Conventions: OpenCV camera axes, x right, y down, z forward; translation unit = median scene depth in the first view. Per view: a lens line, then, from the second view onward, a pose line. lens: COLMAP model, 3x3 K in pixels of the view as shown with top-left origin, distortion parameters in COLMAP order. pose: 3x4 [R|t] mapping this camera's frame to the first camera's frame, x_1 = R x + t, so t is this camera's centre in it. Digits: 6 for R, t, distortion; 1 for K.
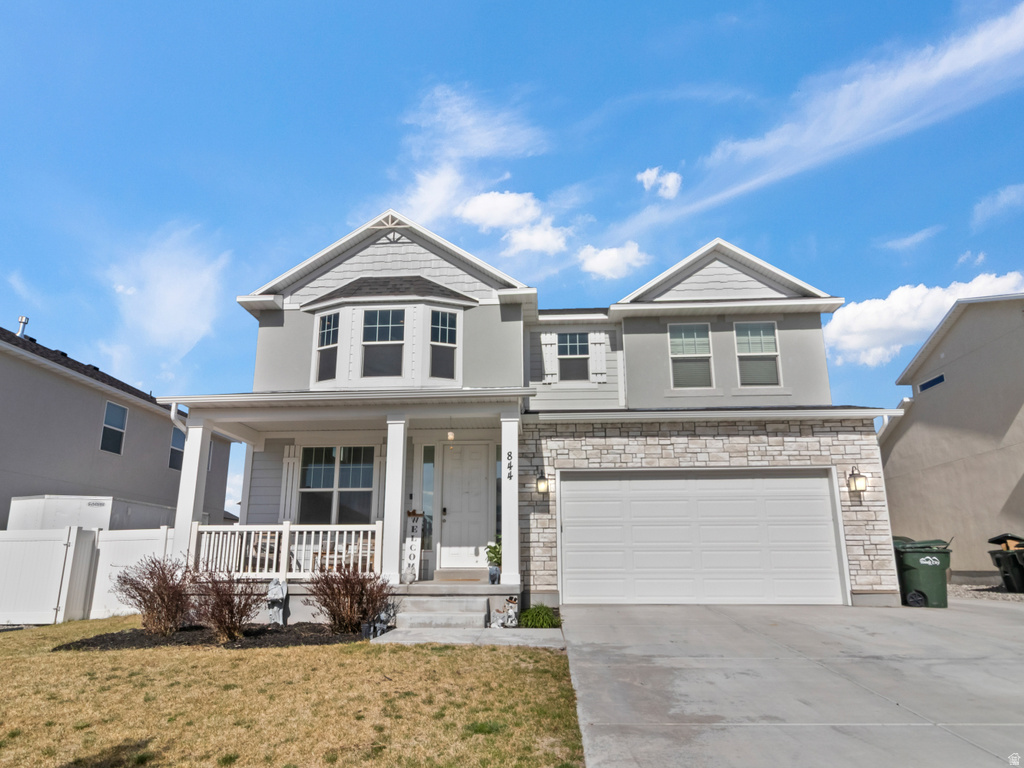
lens RADIAL K [[545.4, 0, 512.3], [0, 545.4, 392.1], [0, 0, 1]] dist [0.005908, 0.000682]
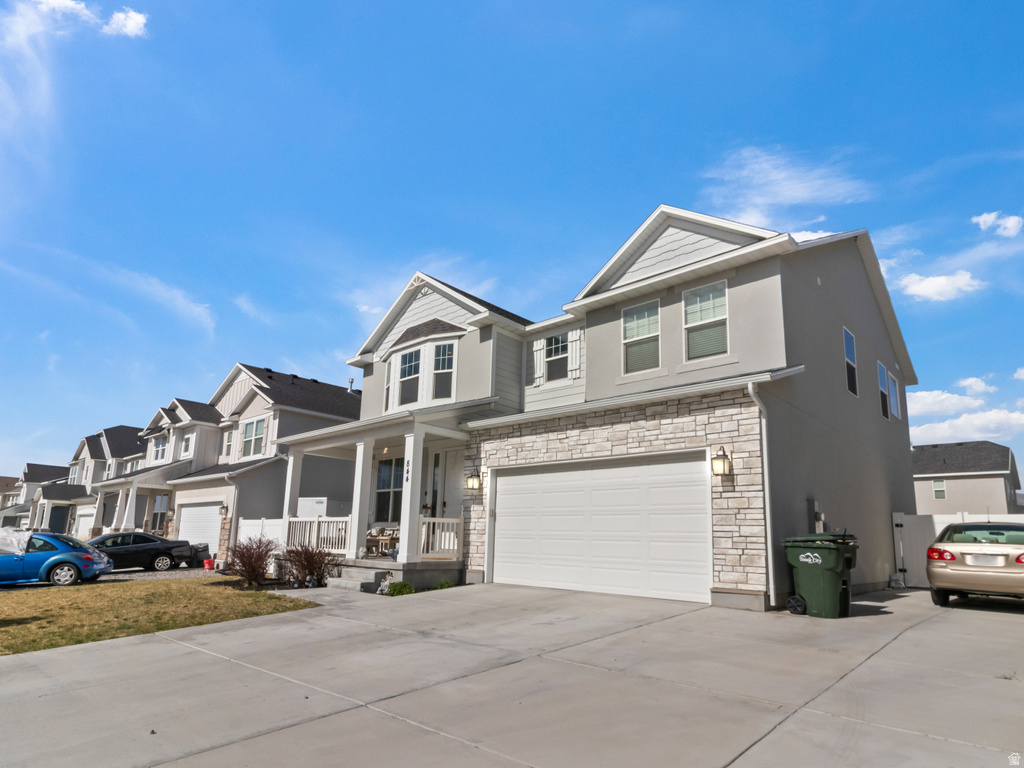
lens RADIAL K [[545.4, 0, 512.7], [0, 545.4, 376.2], [0, 0, 1]] dist [0.005908, 0.000682]
pose [[0.784247, -0.158432, -0.599880, 0.849100], [0.160403, 0.985752, -0.050642, 0.015226], [0.599356, -0.056507, 0.798486, 0.105588]]
